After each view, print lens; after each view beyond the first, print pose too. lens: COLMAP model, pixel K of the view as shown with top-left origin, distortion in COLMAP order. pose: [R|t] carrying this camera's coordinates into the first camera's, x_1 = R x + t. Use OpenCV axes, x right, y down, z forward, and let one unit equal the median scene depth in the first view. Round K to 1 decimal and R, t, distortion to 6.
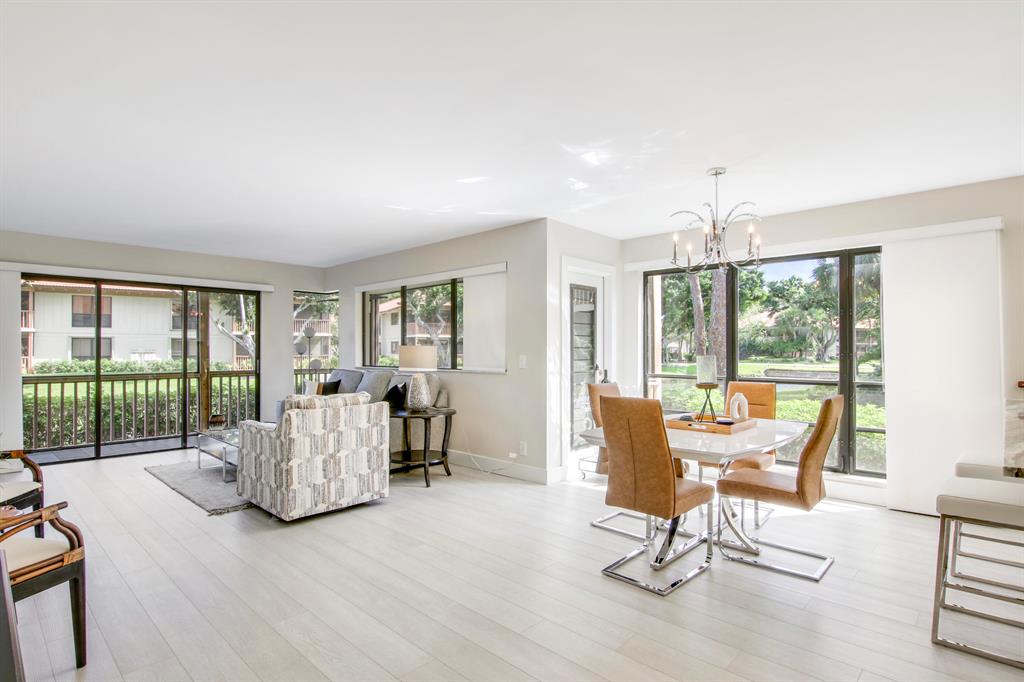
lens RADIAL K [[524.0, 0, 514.8], [0, 524.0, 347.0], [0, 0, 1]] dist [-0.017844, -0.000379]
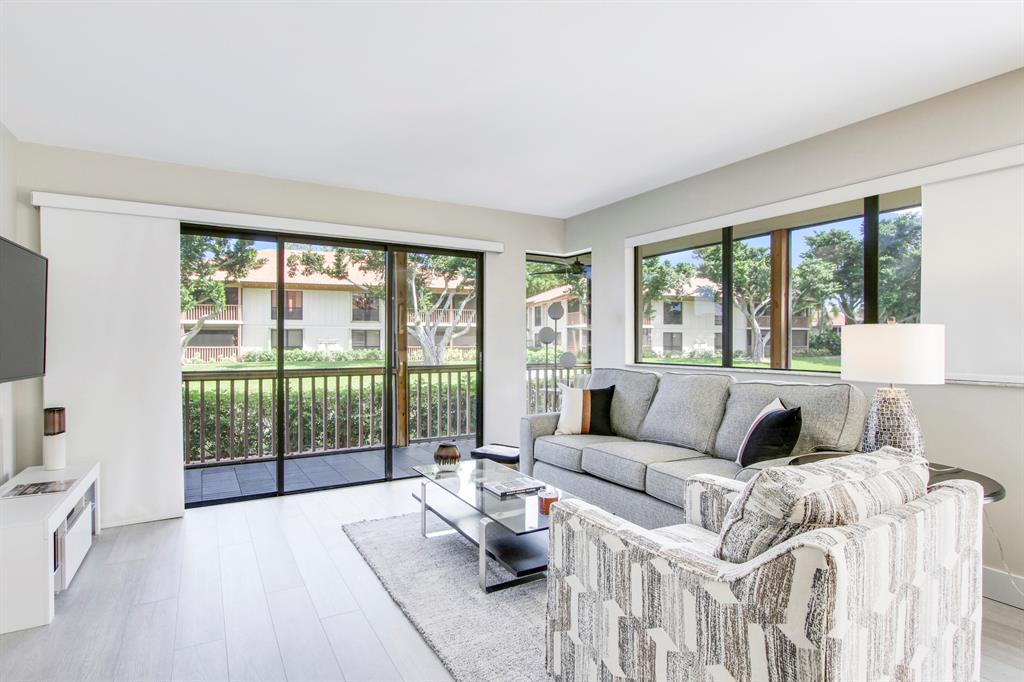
lens RADIAL K [[524.0, 0, 510.1], [0, 524.0, 344.0], [0, 0, 1]] dist [-0.017844, -0.000379]
pose [[0.959775, 0.002931, -0.280756, -0.224896], [0.000063, 0.999943, 0.010654, 0.005409], [0.280771, -0.010243, 0.959720, 0.298086]]
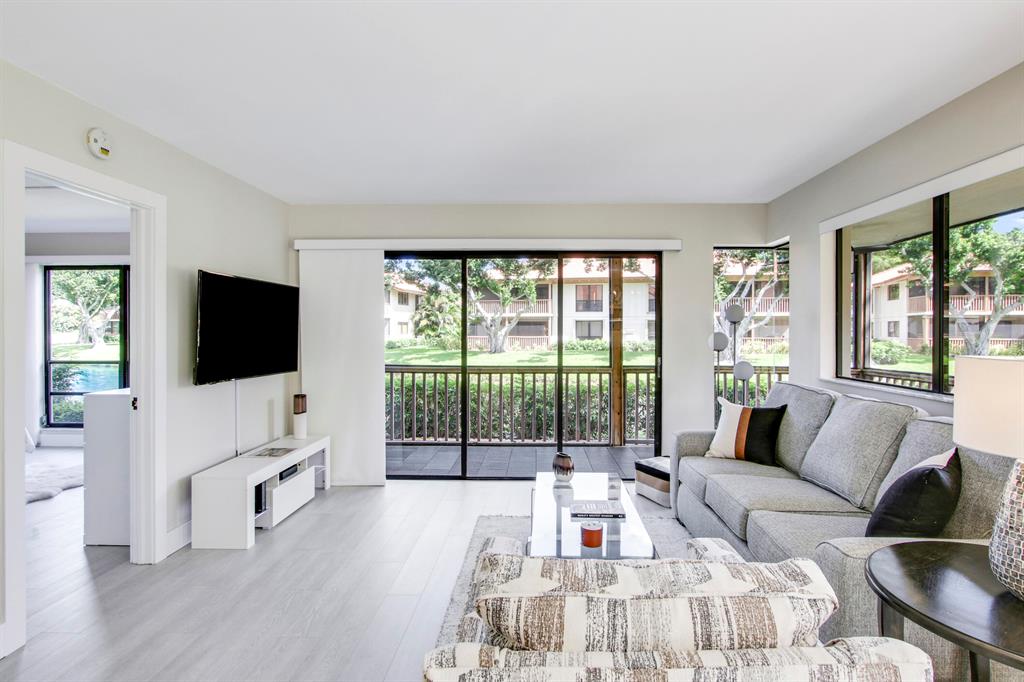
lens RADIAL K [[524.0, 0, 531.7], [0, 524.0, 333.7], [0, 0, 1]] dist [-0.017844, -0.000379]
pose [[0.674306, 0.007389, -0.738415, -0.101051], [0.002295, 0.999924, 0.012102, -0.011360], [0.738448, -0.009855, 0.674238, 0.382442]]
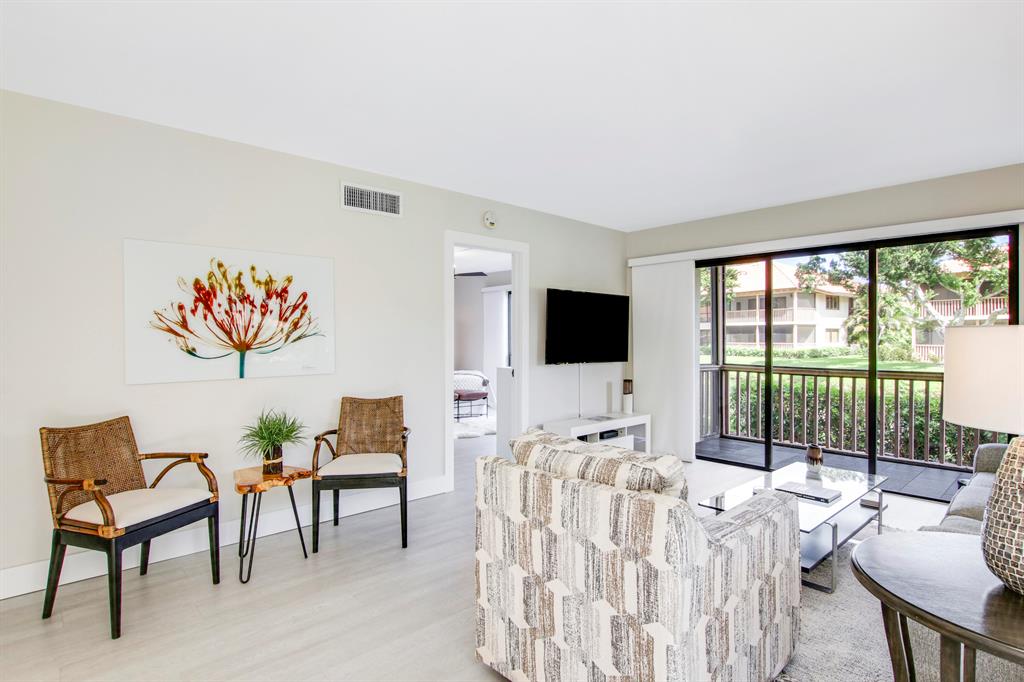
lens RADIAL K [[524.0, 0, 517.7], [0, 524.0, 340.5], [0, 0, 1]] dist [-0.017844, -0.000379]
pose [[-0.069988, 0.005566, -0.997532, 0.042465], [0.005093, 0.999973, 0.005222, 0.001043], [0.997535, -0.004715, -0.070015, 0.469426]]
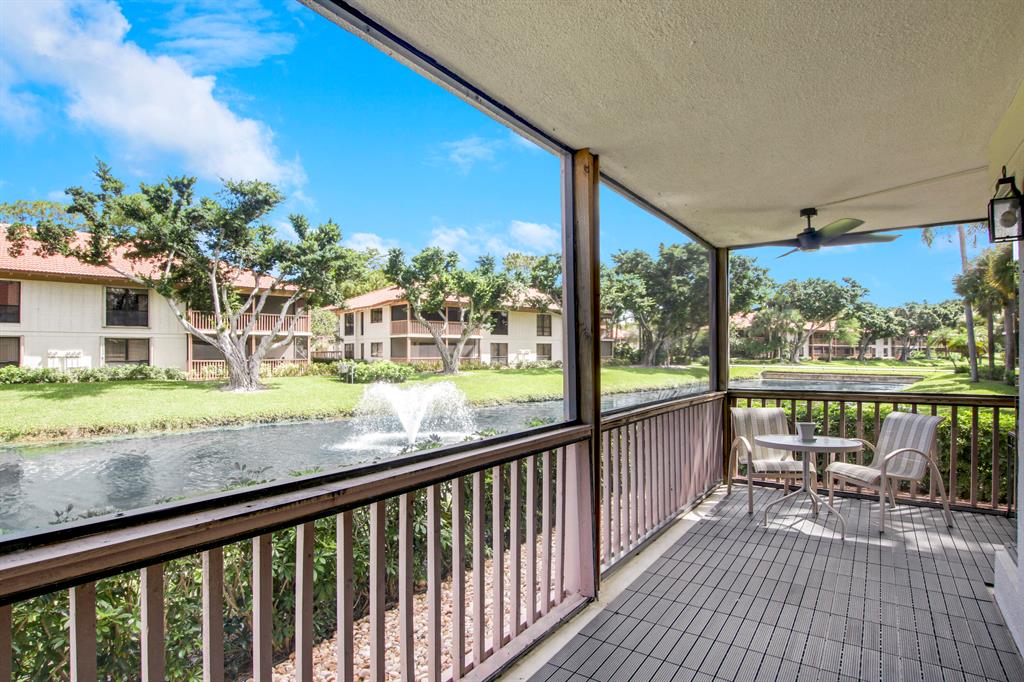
lens RADIAL K [[524.0, 0, 509.8], [0, 524.0, 348.3], [0, 0, 1]] dist [-0.017844, -0.000379]
pose [[0.990410, -0.001087, 0.138155, -0.712292], [0.001008, 0.999999, 0.000643, -0.004576], [-0.138156, -0.000498, 0.990410, 0.661927]]
